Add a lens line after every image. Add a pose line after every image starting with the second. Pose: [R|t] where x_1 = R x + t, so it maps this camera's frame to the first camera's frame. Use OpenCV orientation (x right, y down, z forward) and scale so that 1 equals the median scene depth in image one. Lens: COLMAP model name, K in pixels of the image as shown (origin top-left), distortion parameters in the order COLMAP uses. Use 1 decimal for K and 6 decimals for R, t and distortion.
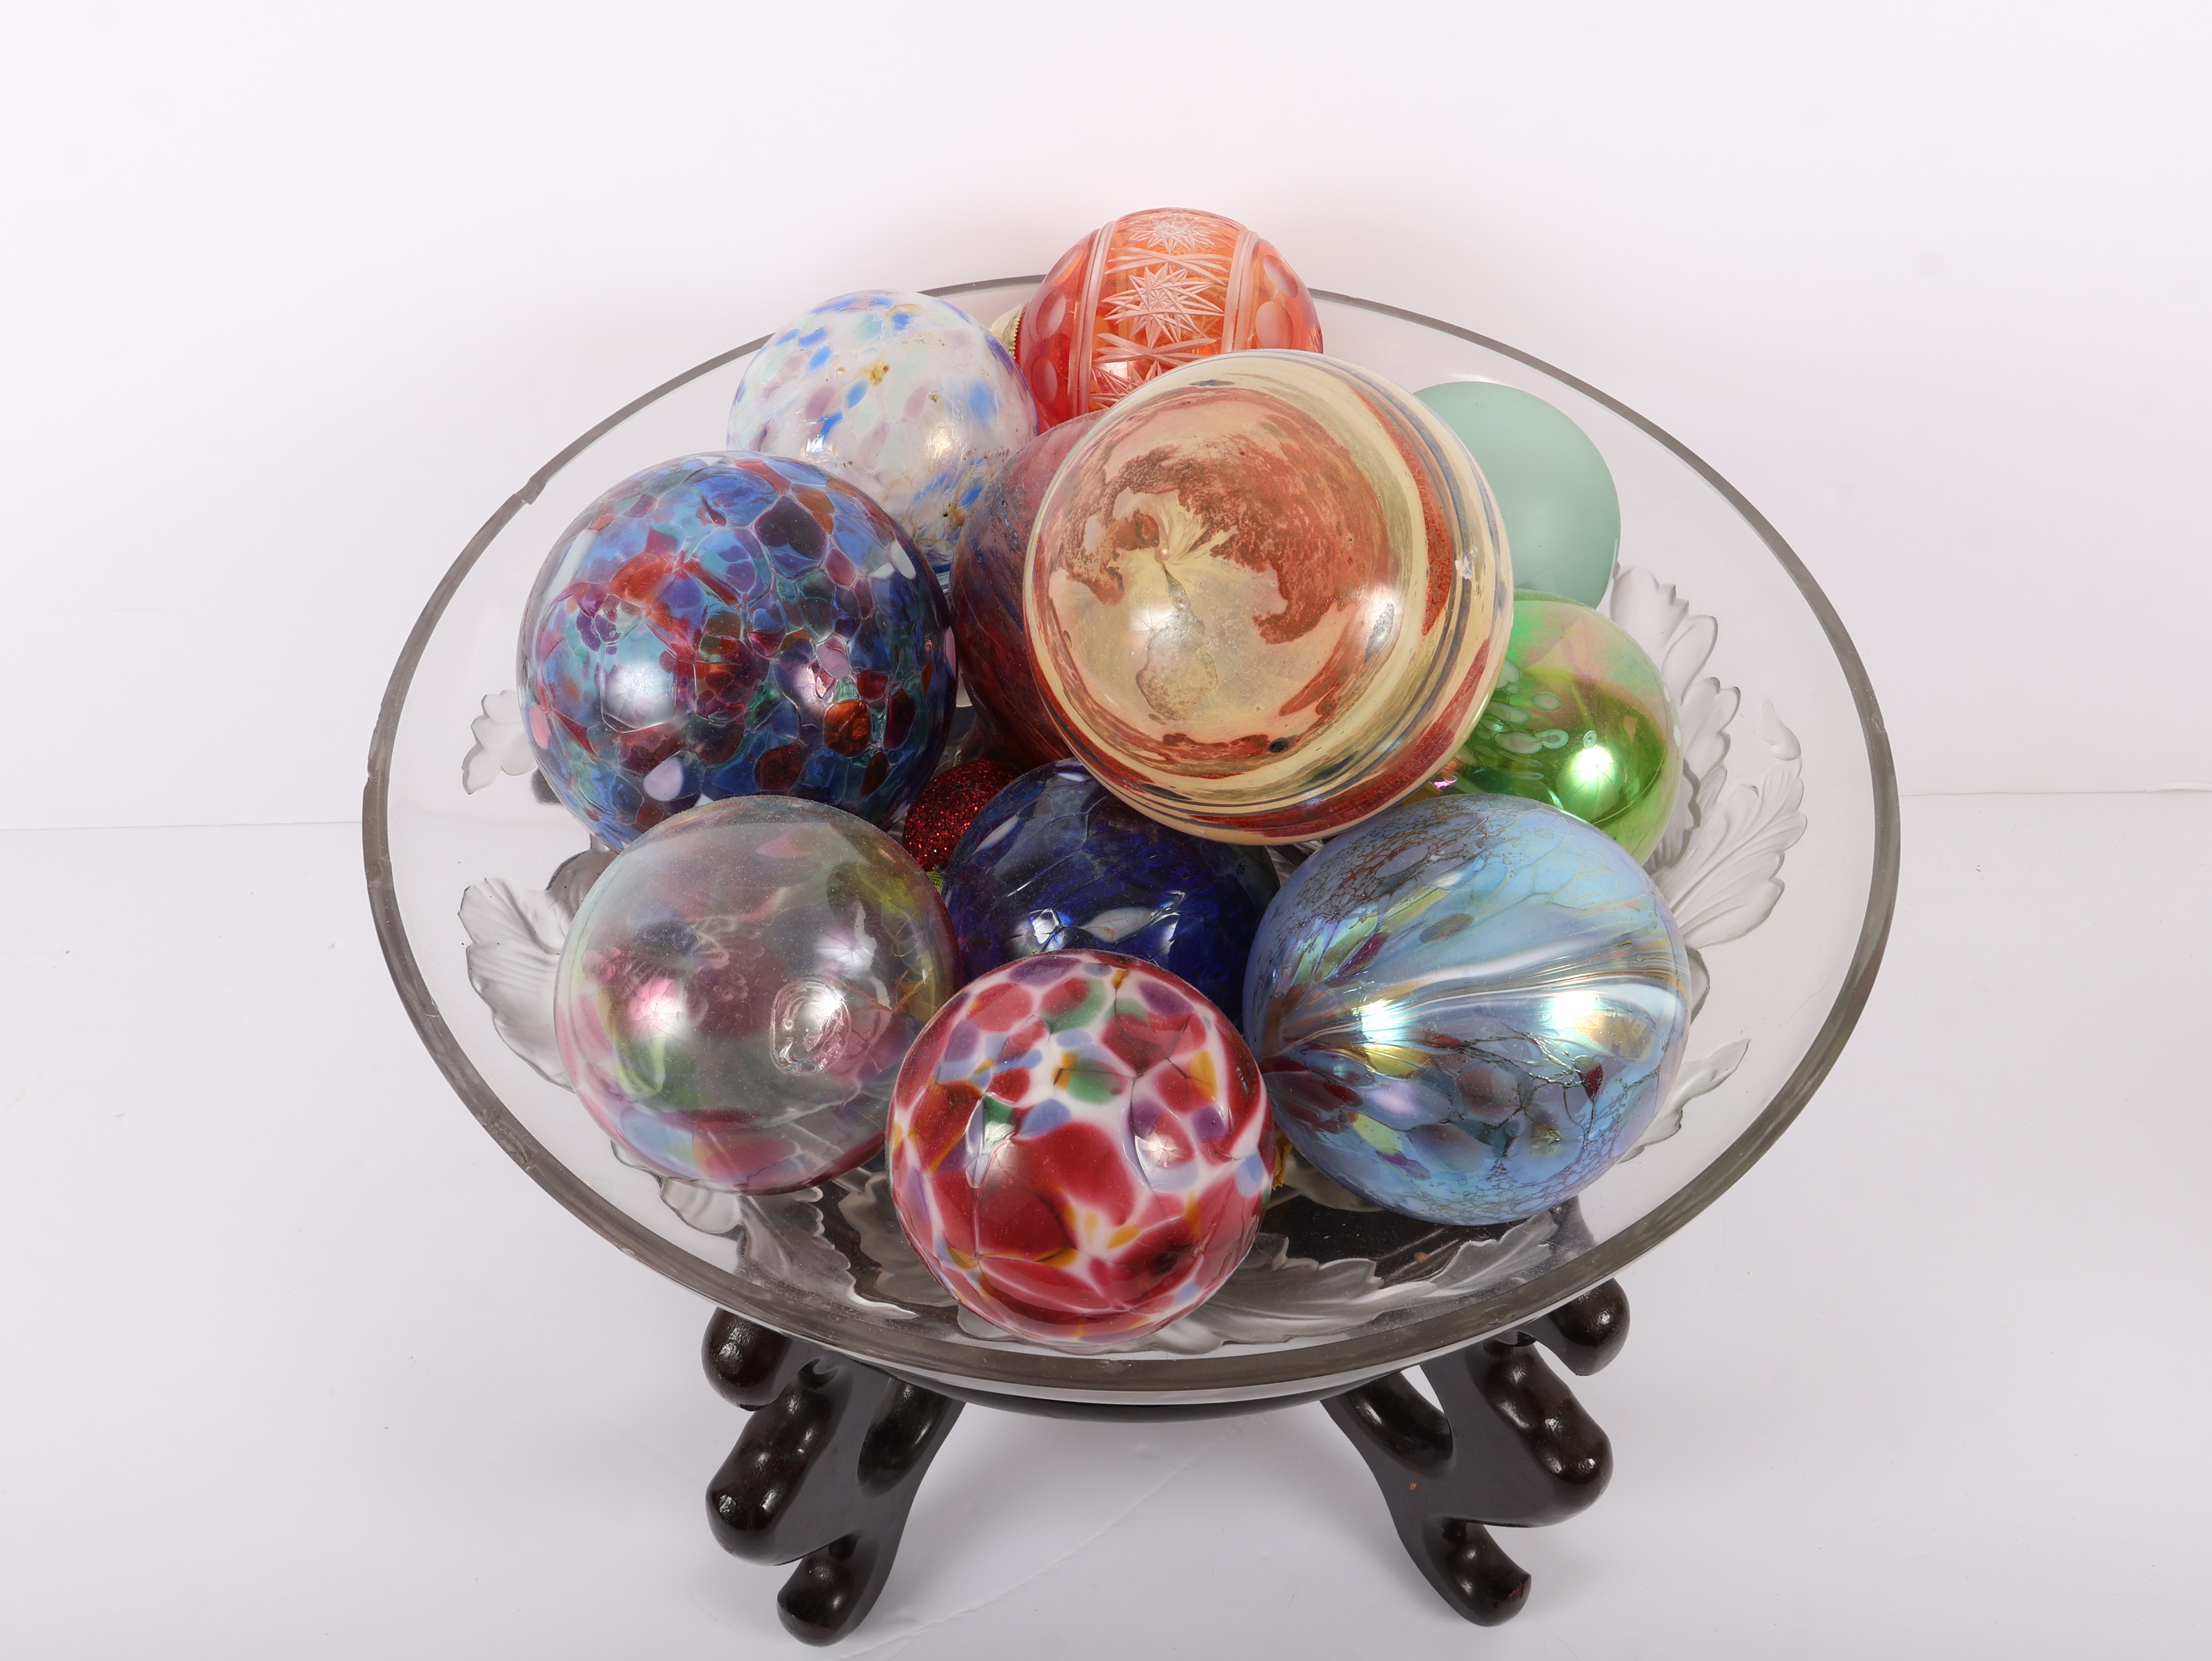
lens RADIAL K [[2179.2, 0, 1106.6], [0, 2179.2, 822.1], [0, 0, 1]] dist [-0.019374, -0.018714]
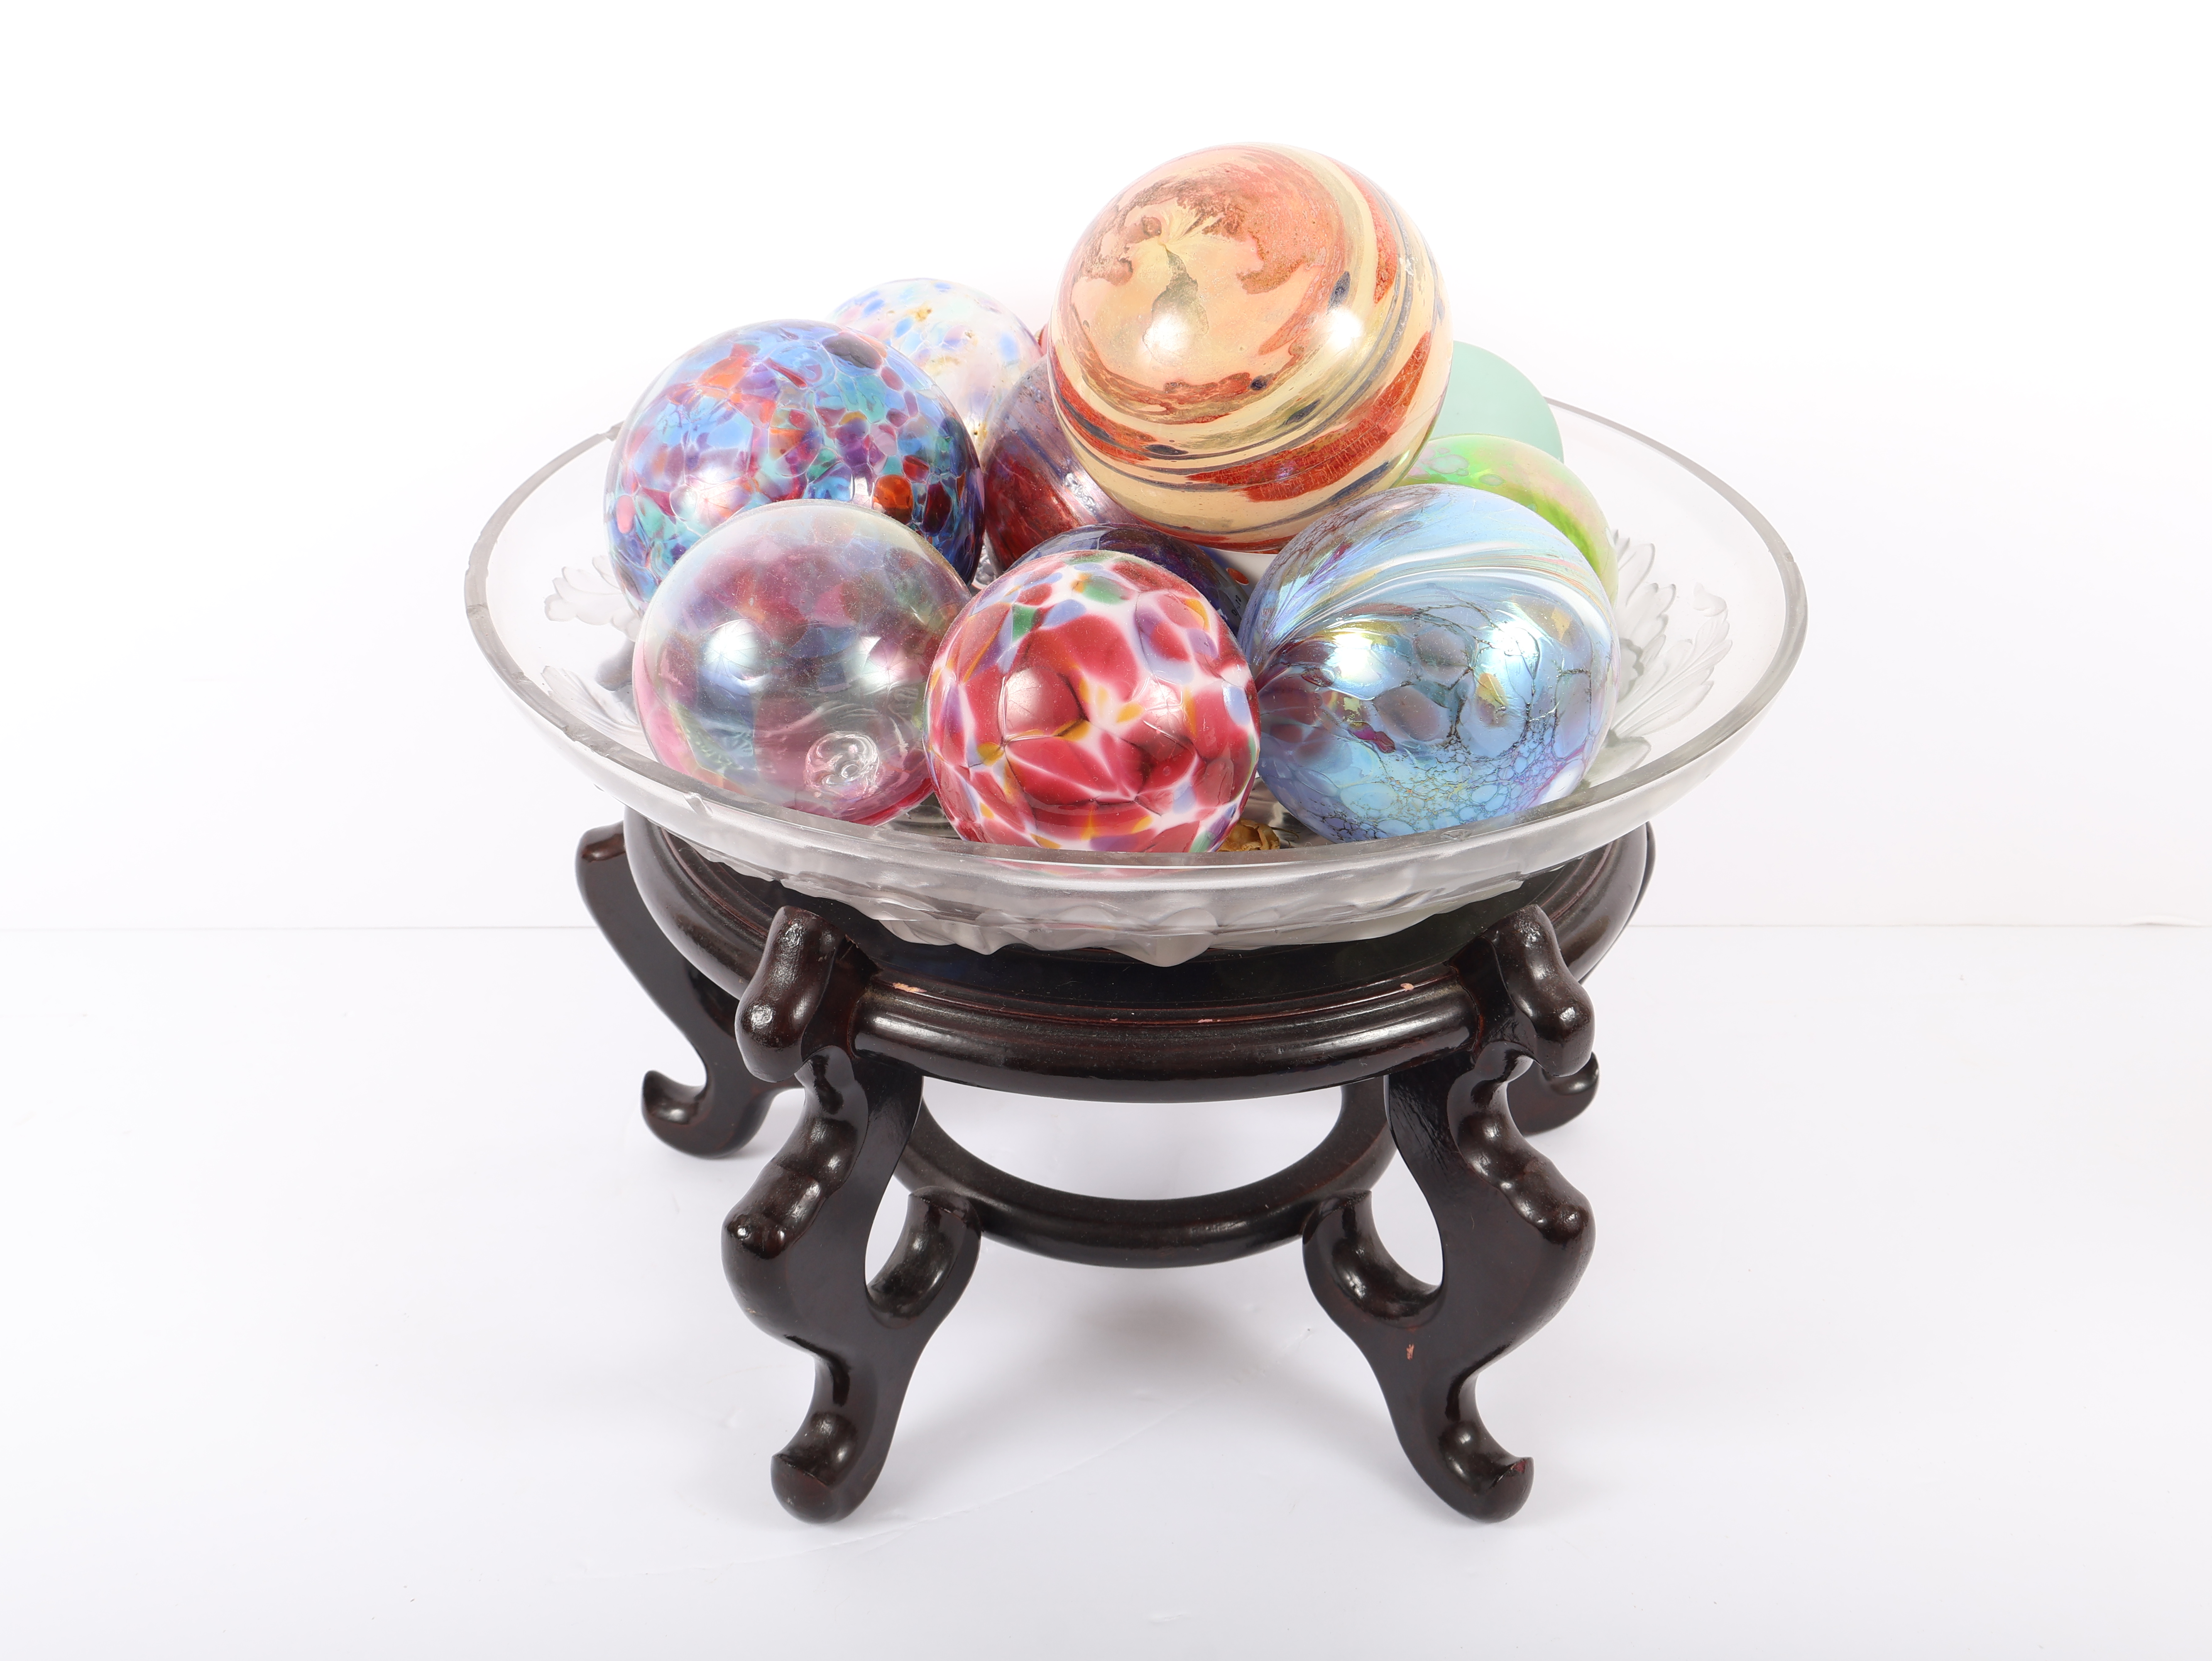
lens RADIAL K [[2460.3, 0, 1098.6], [0, 2460.3, 832.1], [0, 0, 1]] dist [-0.004639, 0.005084]
pose [[0.999932, 0.011451, -0.001981, -0.005260], [-0.011478, 0.946472, -0.322581, 0.651126], [-0.001819, 0.322582, 0.946540, -0.226274]]
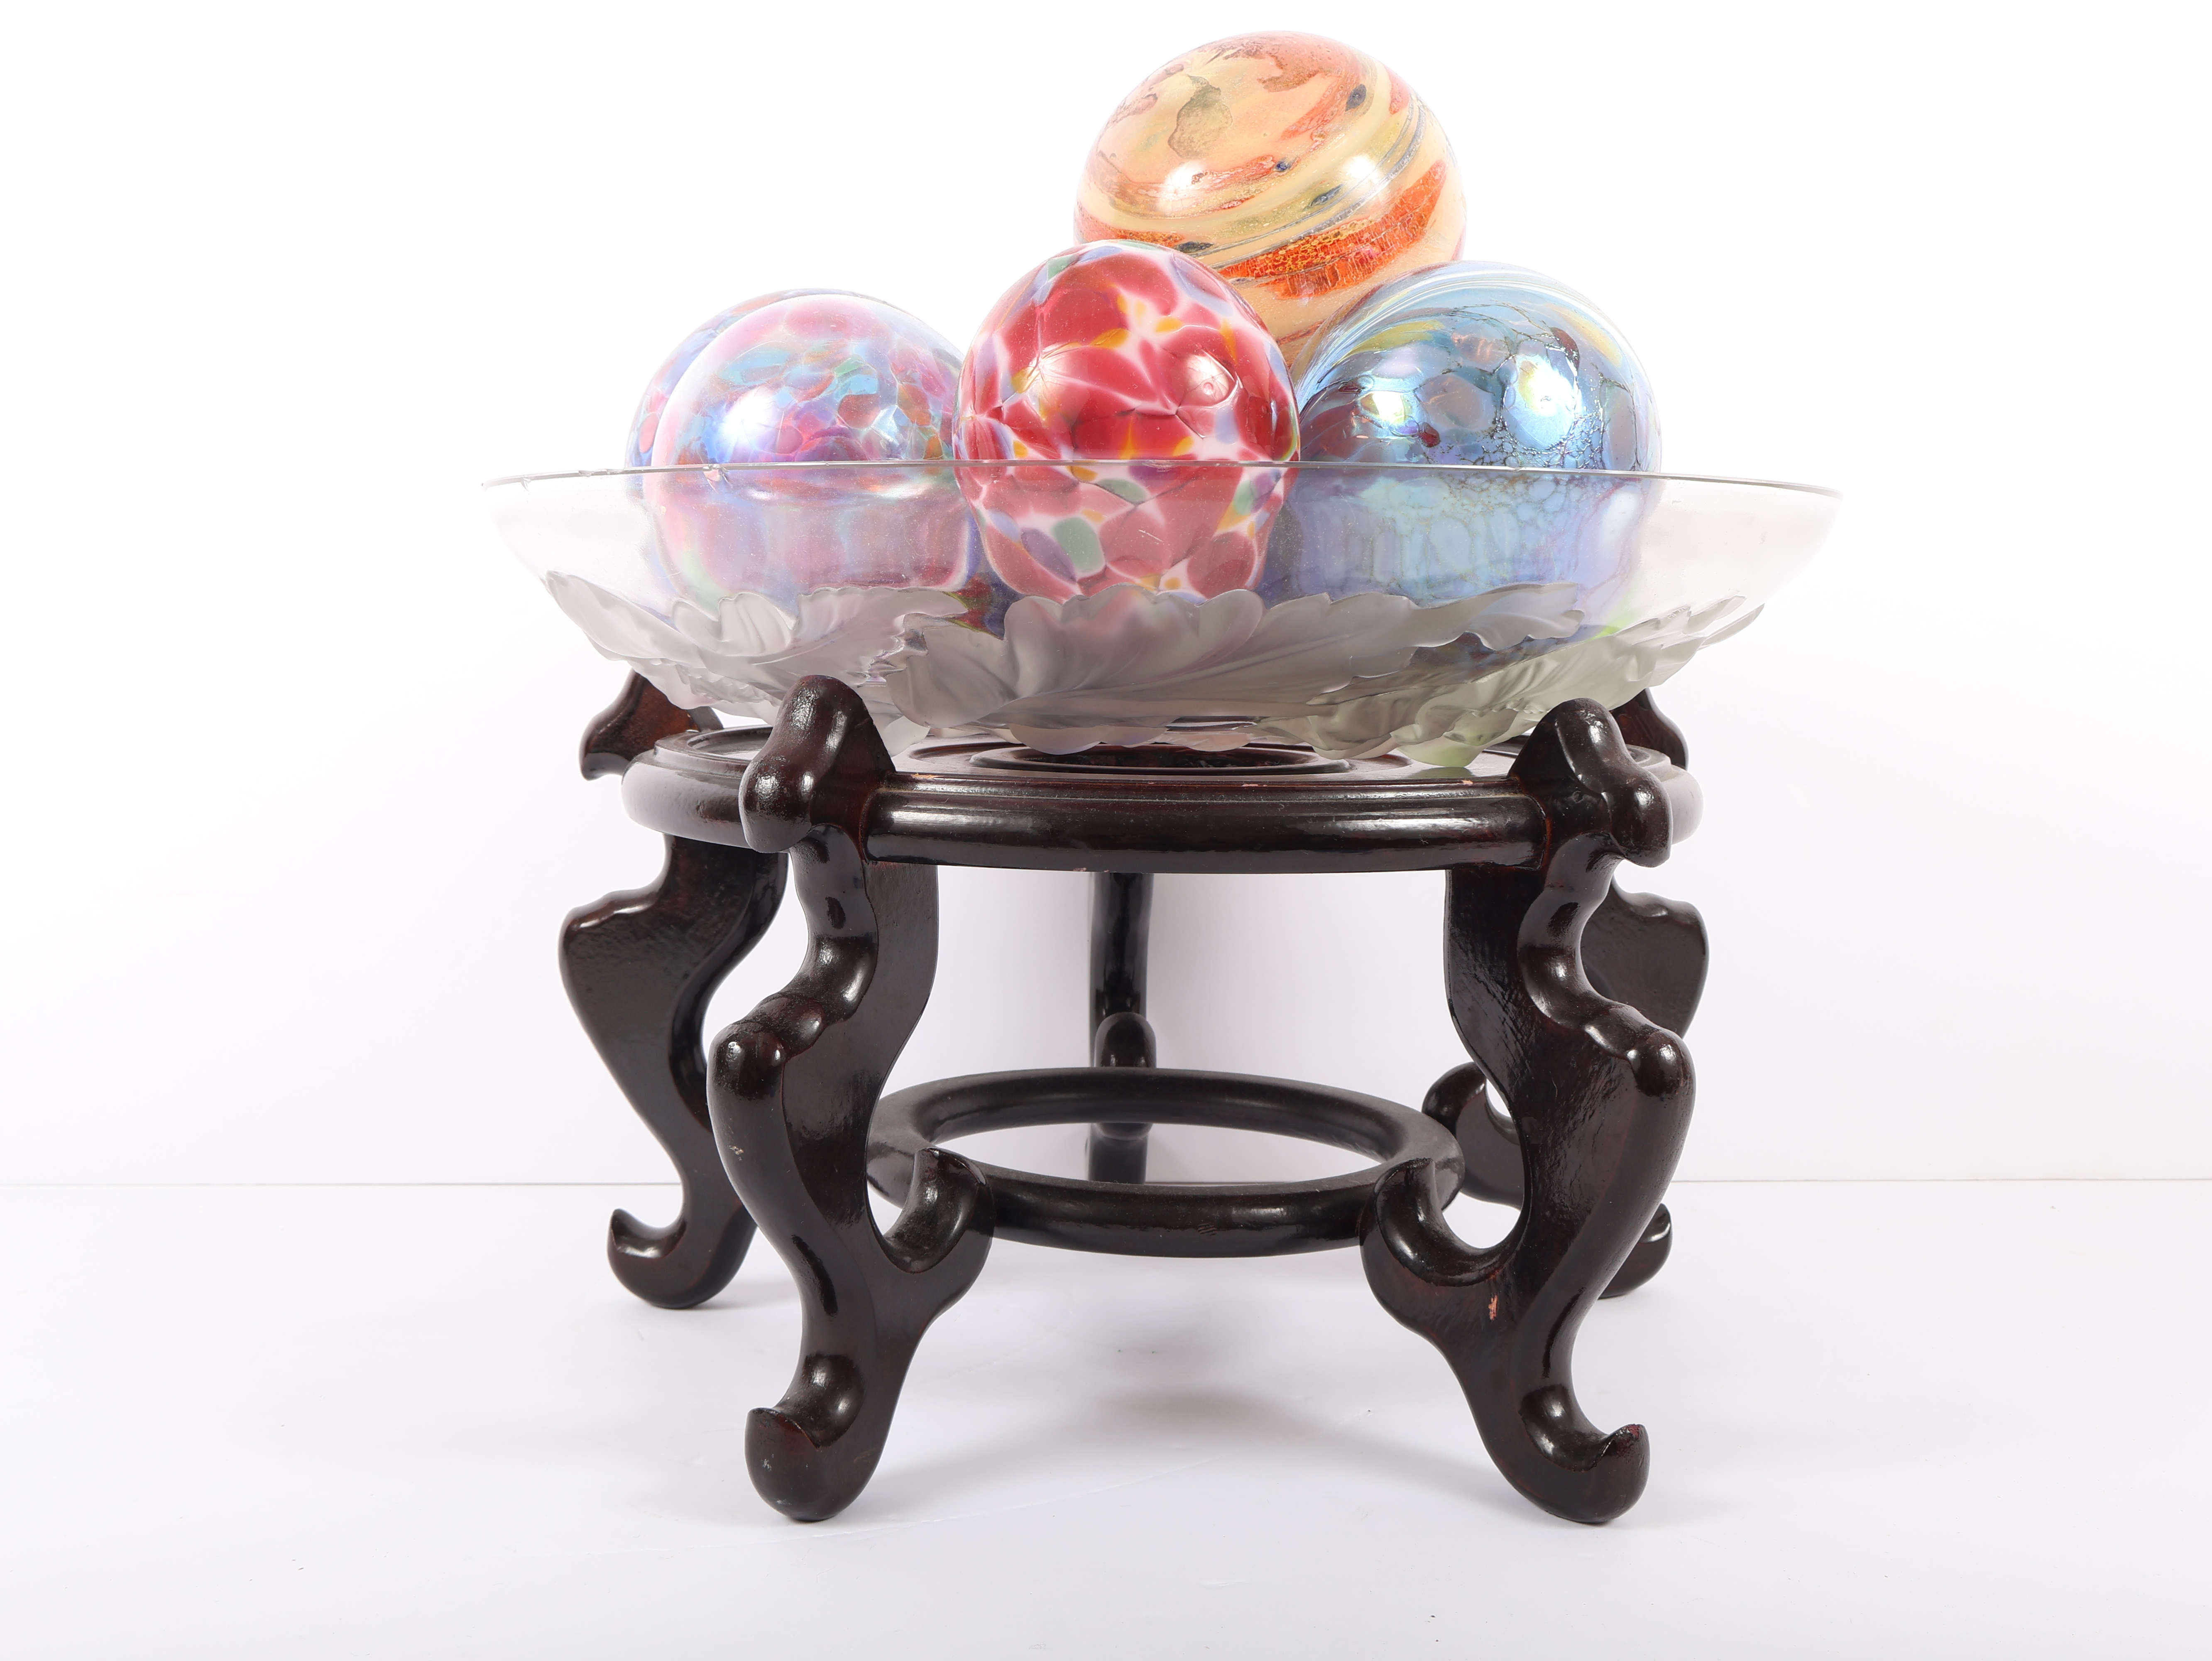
lens RADIAL K [[2460.3, 0, 1098.6], [0, 2460.3, 832.1], [0, 0, 1]] dist [-0.004639, 0.005084]
pose [[0.999964, 0.005340, 0.006581, -0.034803], [0.000529, 0.735673, -0.677336, 1.213006], [-0.008459, 0.677315, 0.735644, 0.217114]]
